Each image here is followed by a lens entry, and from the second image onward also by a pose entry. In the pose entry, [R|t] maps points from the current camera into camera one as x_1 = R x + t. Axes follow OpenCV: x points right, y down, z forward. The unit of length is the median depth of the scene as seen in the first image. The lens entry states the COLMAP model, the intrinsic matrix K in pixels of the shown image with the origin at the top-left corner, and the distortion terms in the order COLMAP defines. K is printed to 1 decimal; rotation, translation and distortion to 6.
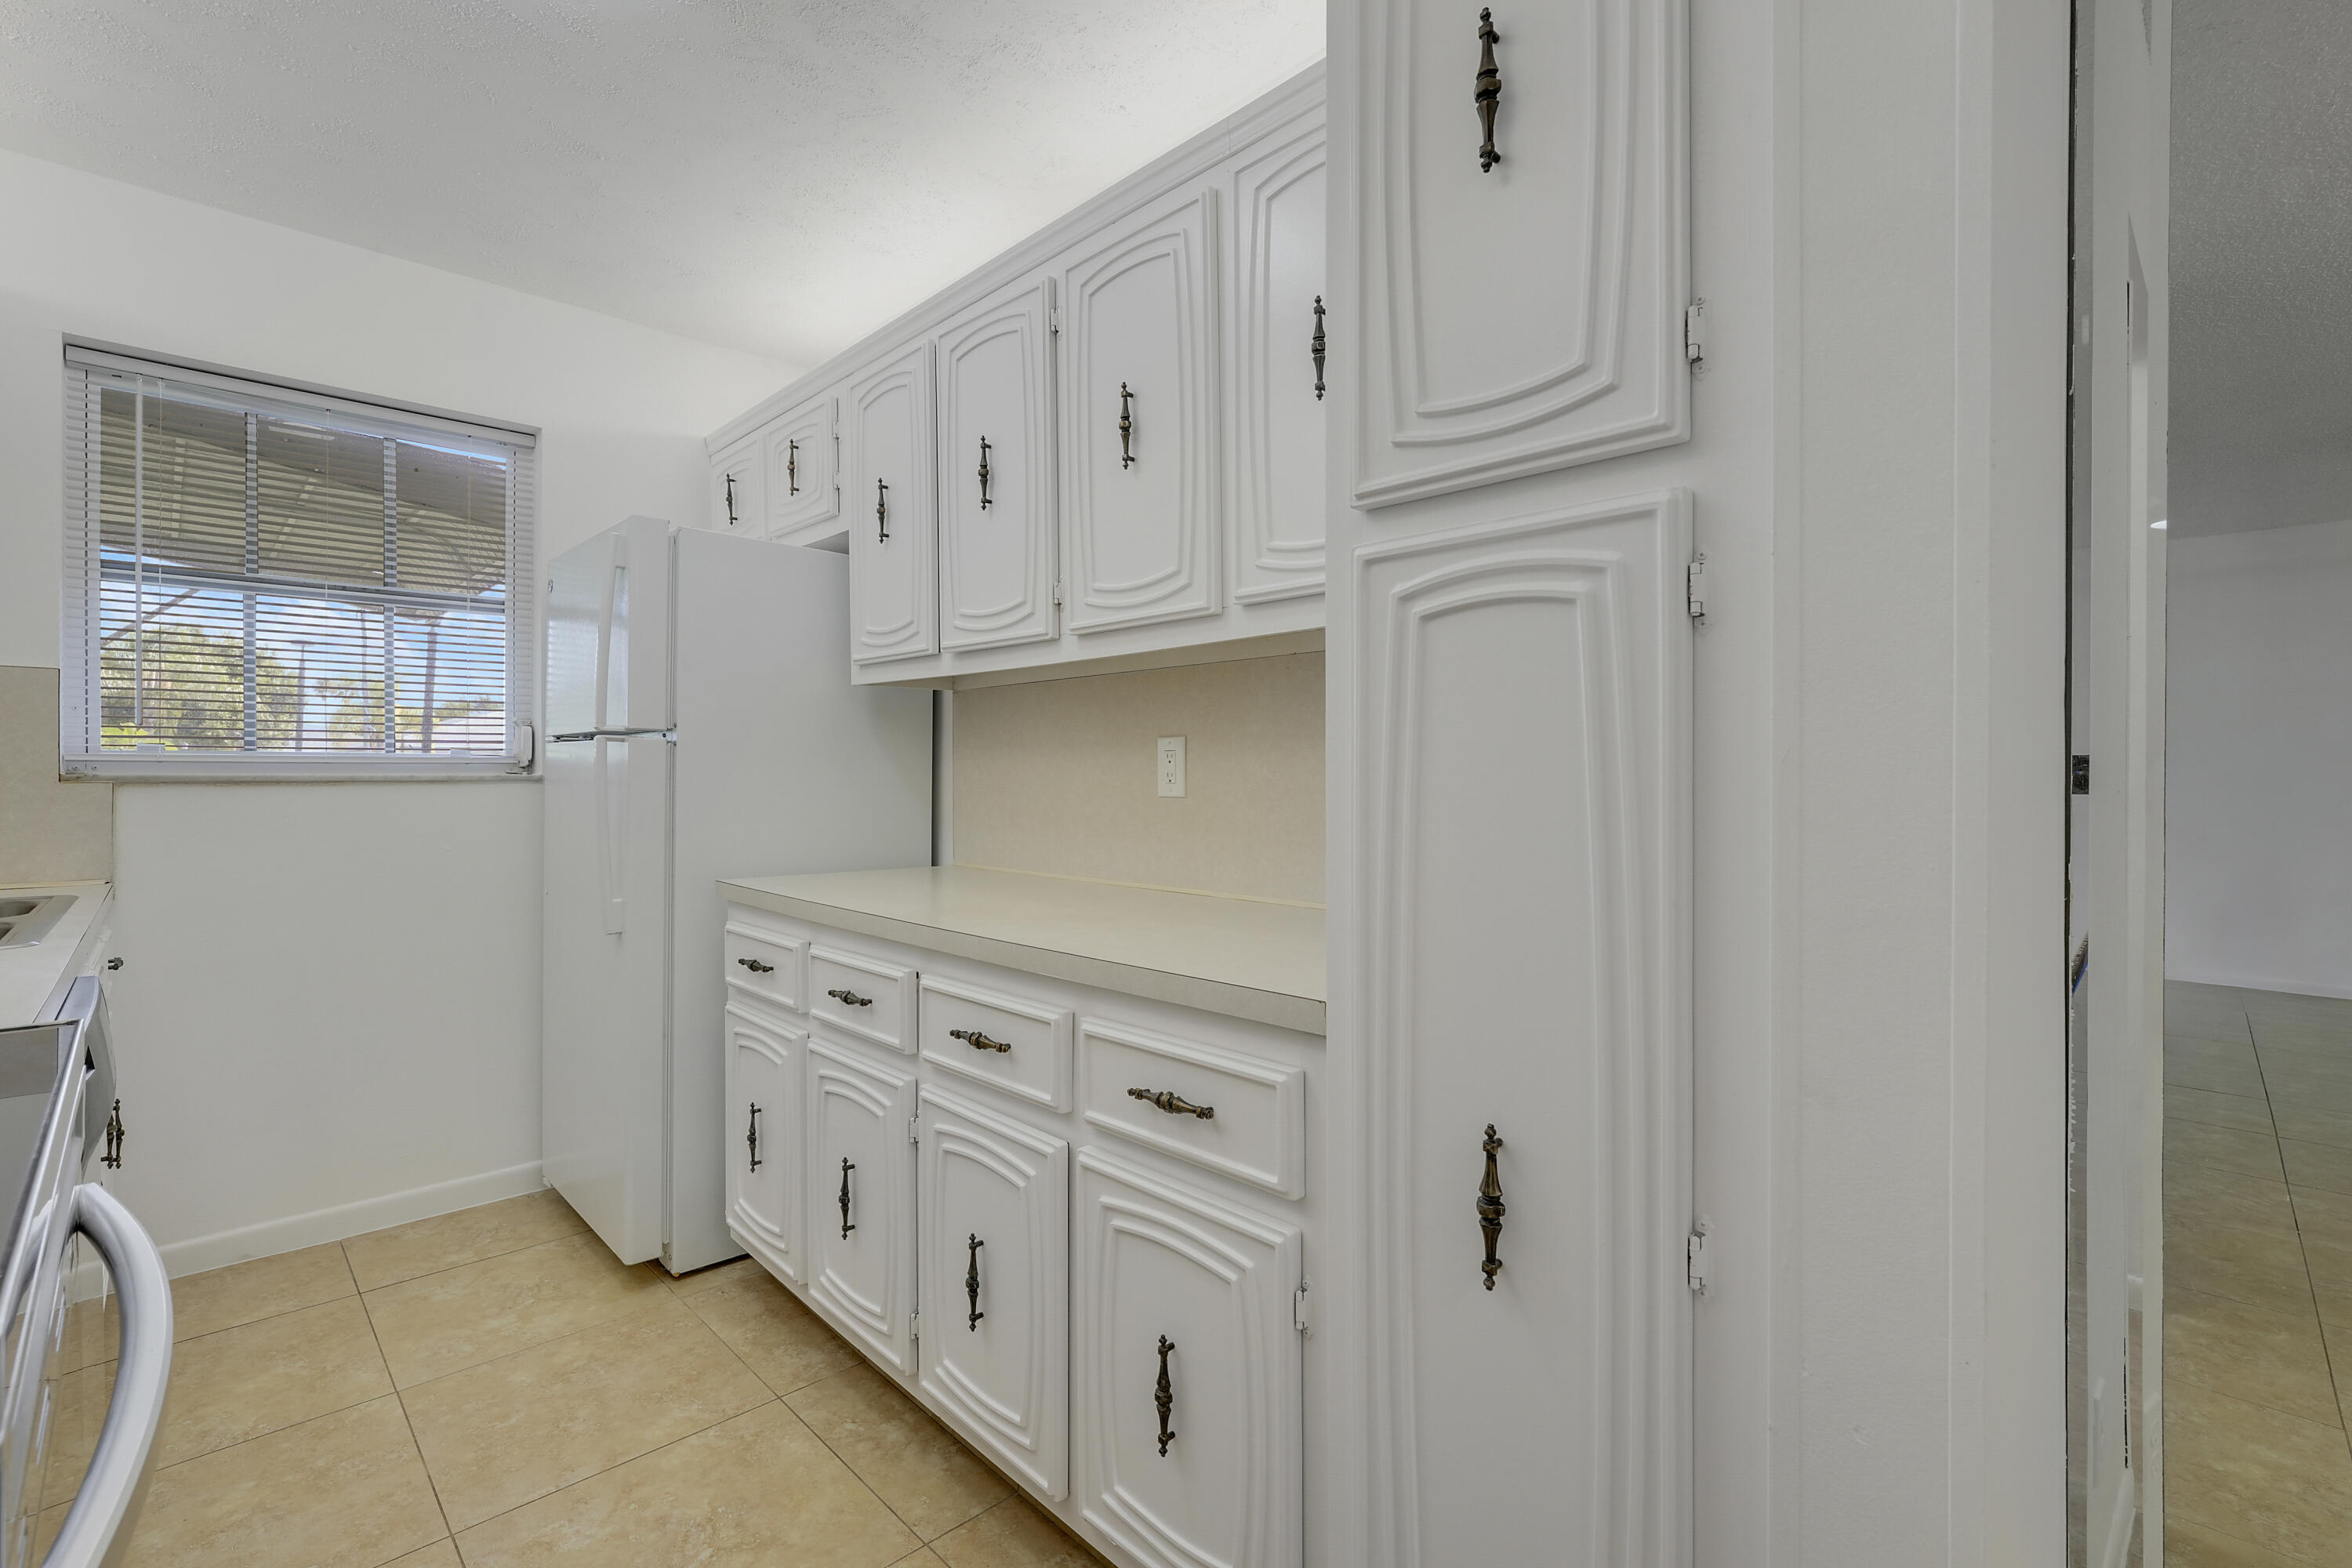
lens RADIAL K [[1036.4, 0, 1173.6], [0, 1036.4, 766.5], [0, 0, 1]] dist [-0.018518, -0.000053]
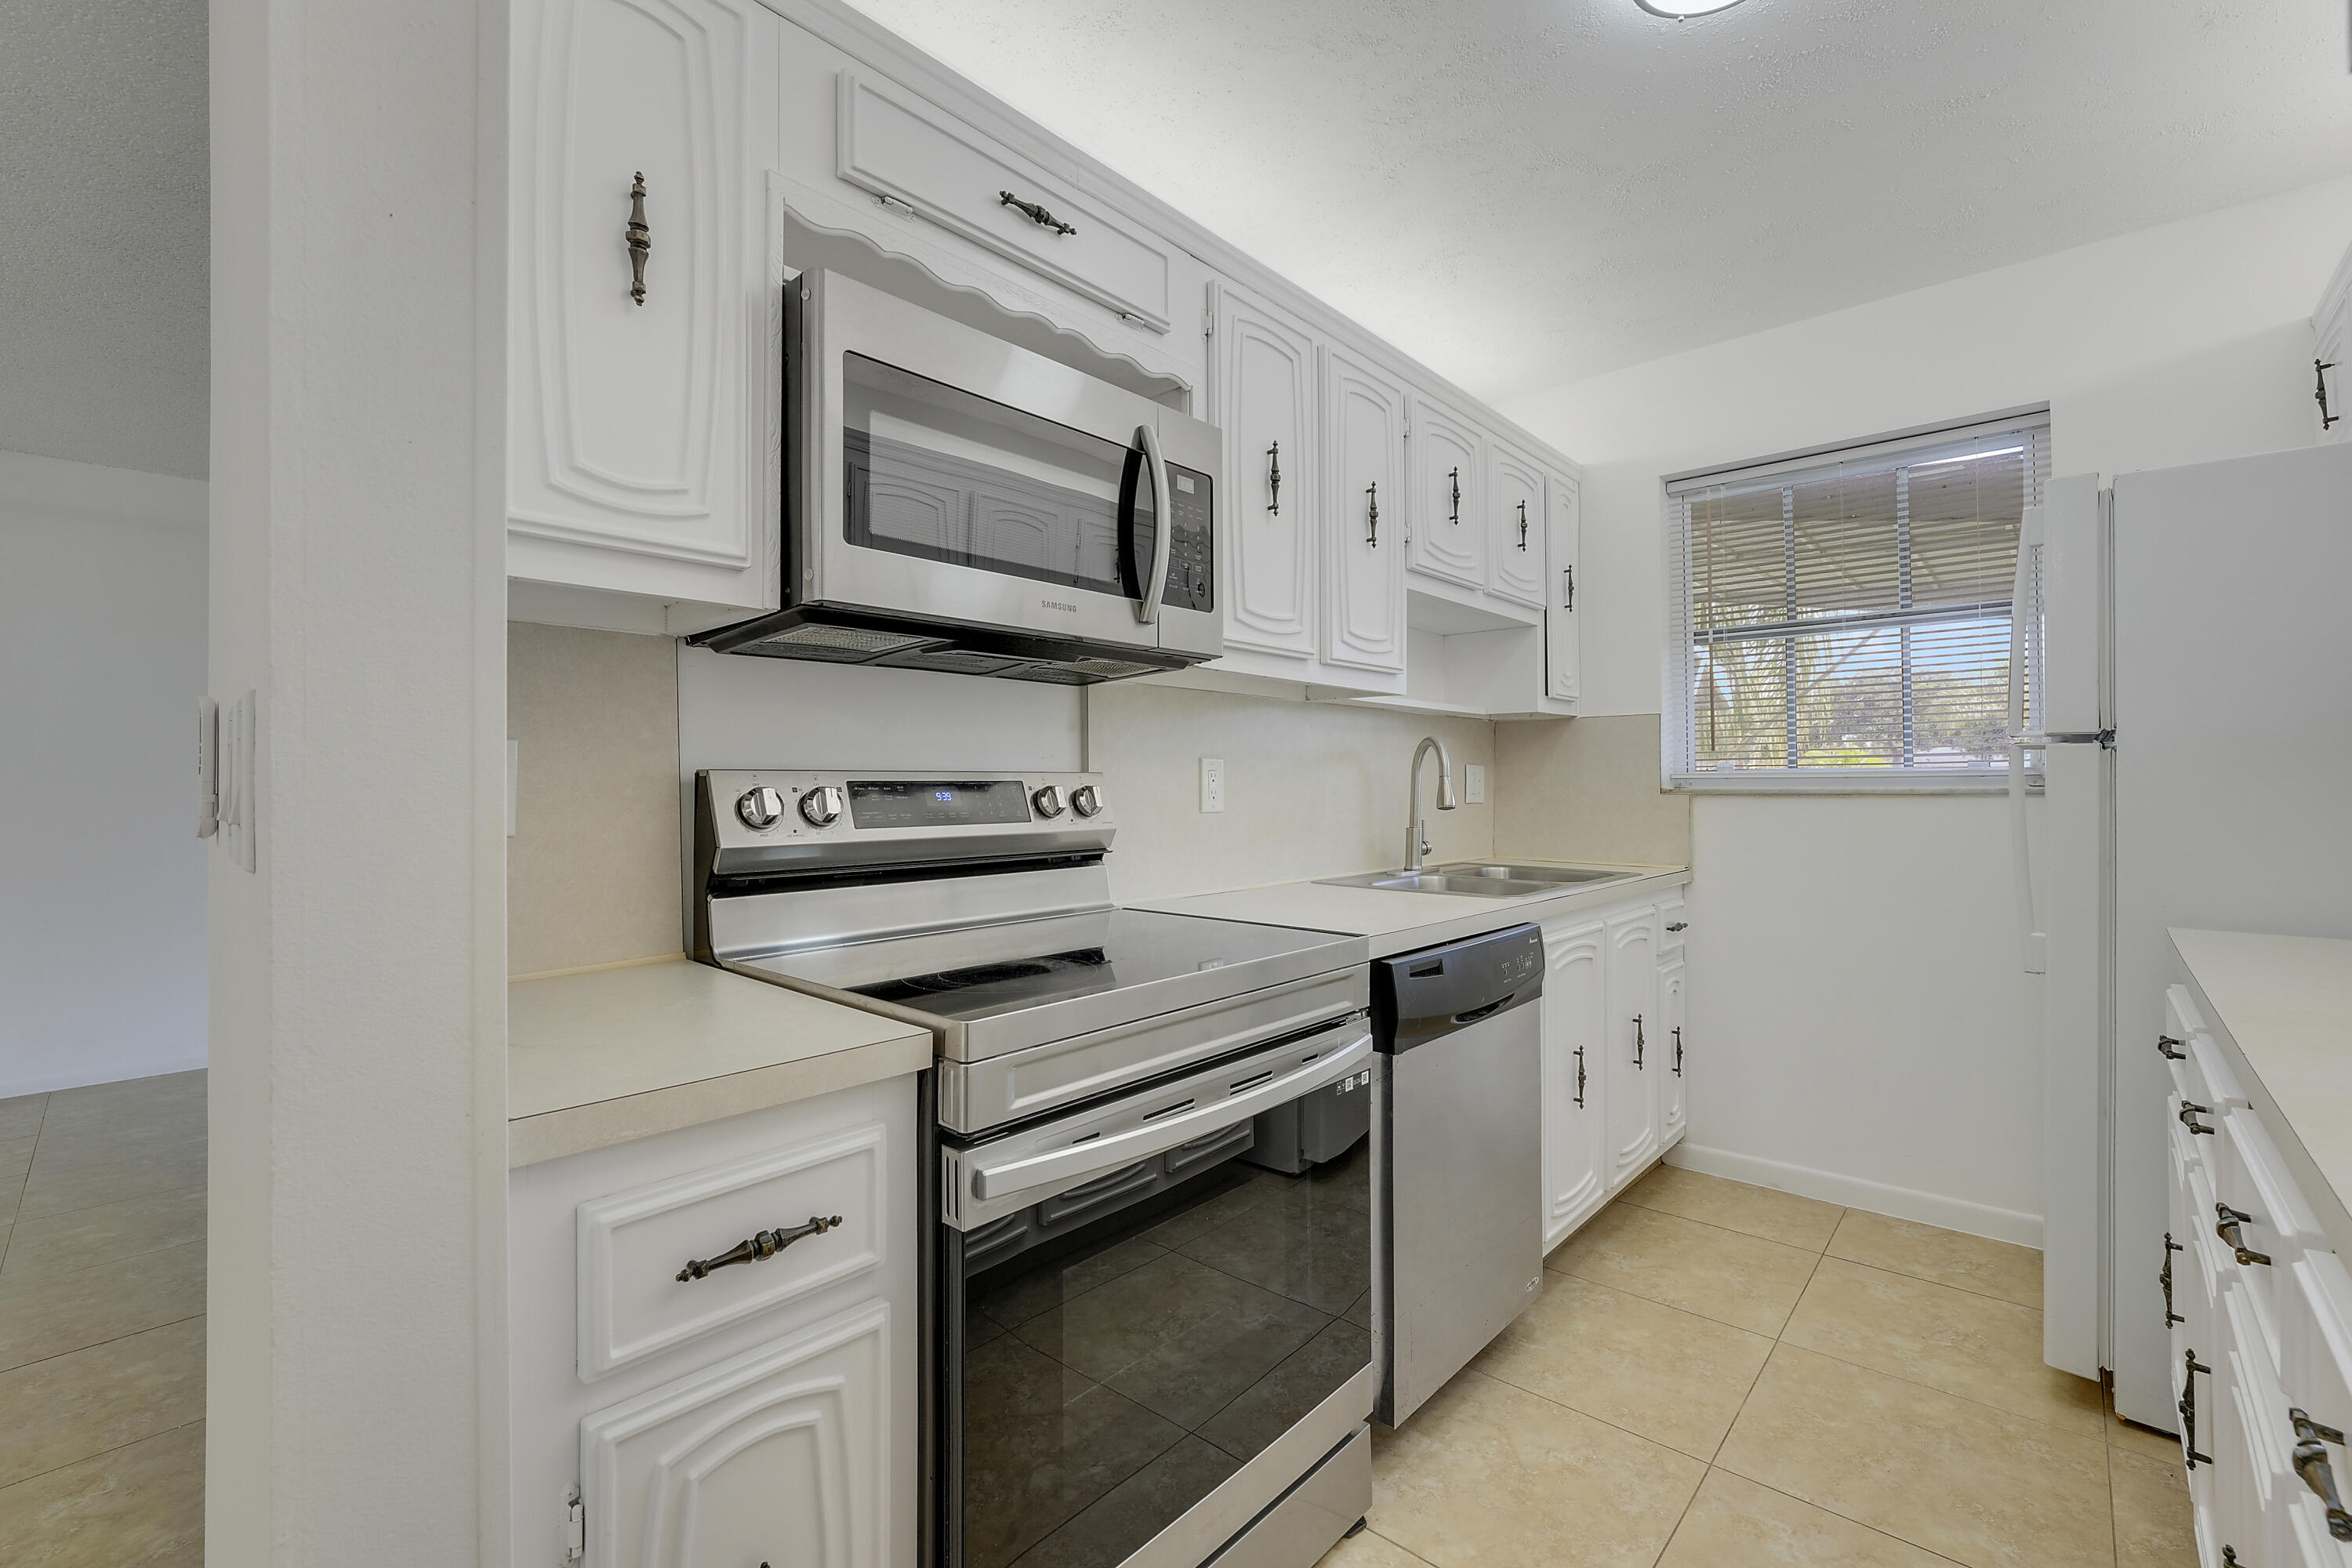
lens RADIAL K [[1036.4, 0, 1235.2], [0, 1036.4, 778.2], [0, 0, 1]] dist [-0.018518, -0.000053]
pose [[0.063947, -0.009333, -0.997910, 0.289062], [0.008865, 0.999922, -0.008783, 0.001545], [0.997914, -0.008285, 0.064024, 0.298846]]
